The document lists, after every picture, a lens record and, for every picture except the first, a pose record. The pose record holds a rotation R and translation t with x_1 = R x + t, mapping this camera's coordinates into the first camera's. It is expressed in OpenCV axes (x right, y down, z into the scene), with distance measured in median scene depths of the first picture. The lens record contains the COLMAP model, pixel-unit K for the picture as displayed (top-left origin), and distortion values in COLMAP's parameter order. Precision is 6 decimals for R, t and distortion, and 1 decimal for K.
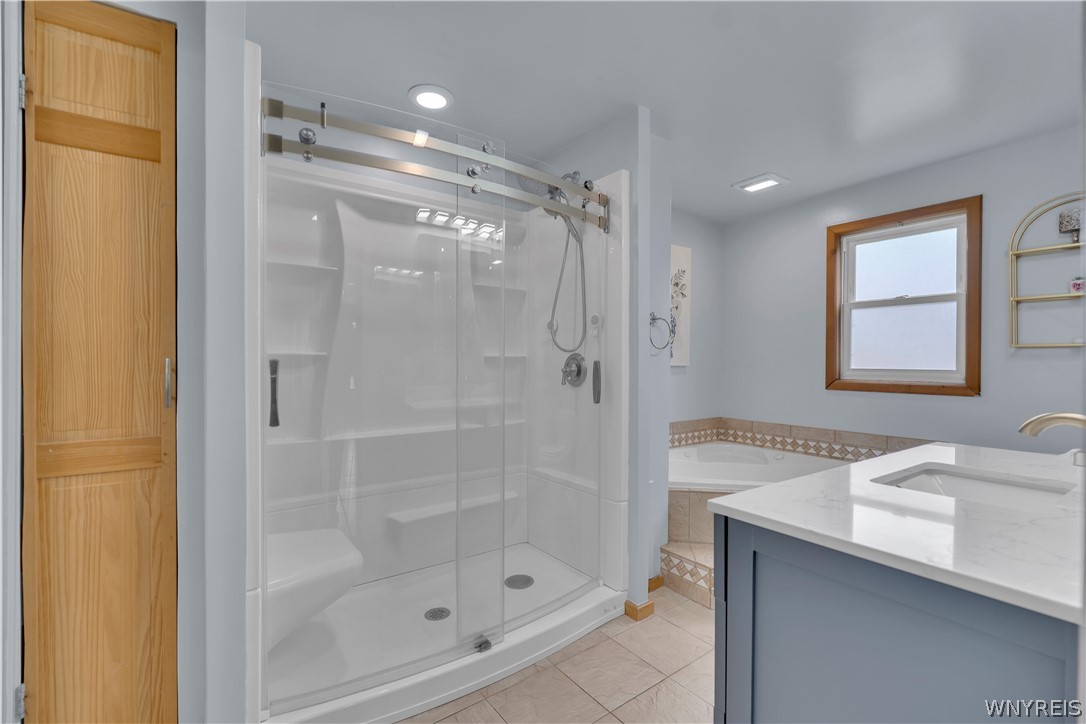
lens RADIAL K [[478.0, 0, 543.0], [0, 478.0, 362.0], [0, 0, 1]] dist [-0.004236, 0.001224]
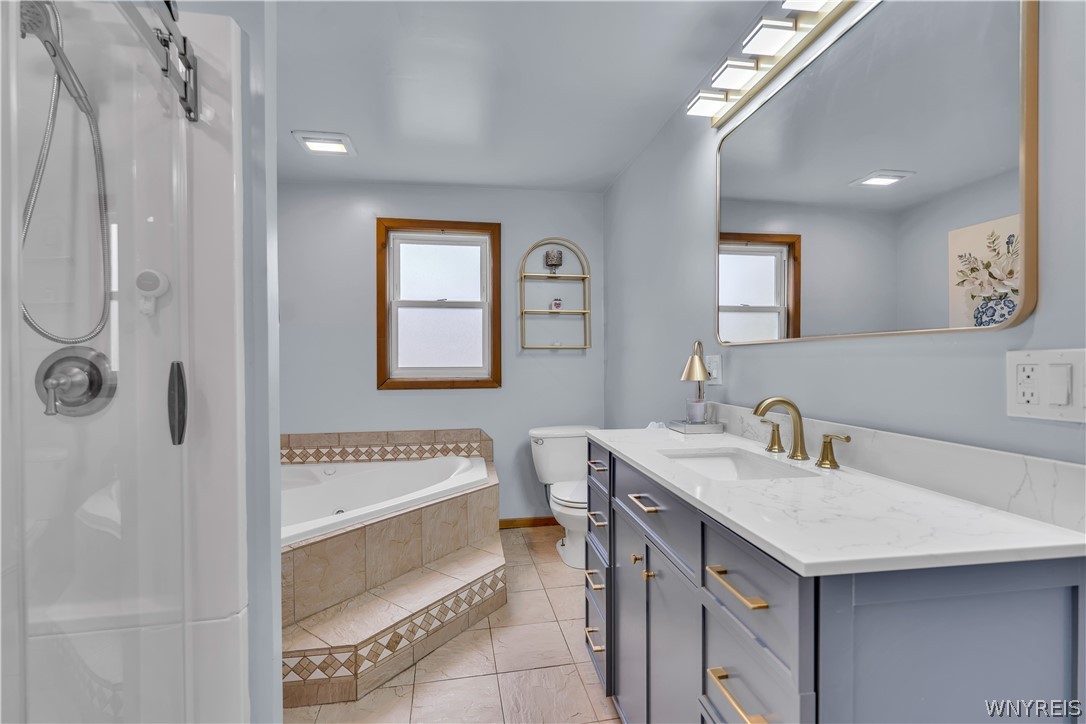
lens RADIAL K [[484.4, 0, 543.0], [0, 484.4, 362.0], [0, 0, 1]] dist [-0.001716, 0.000666]
pose [[0.442387, -0.009966, 0.896769, -0.140406], [0.007510, 0.999944, 0.007408, -0.002188], [-0.896793, 0.003458, 0.442438, 0.325248]]
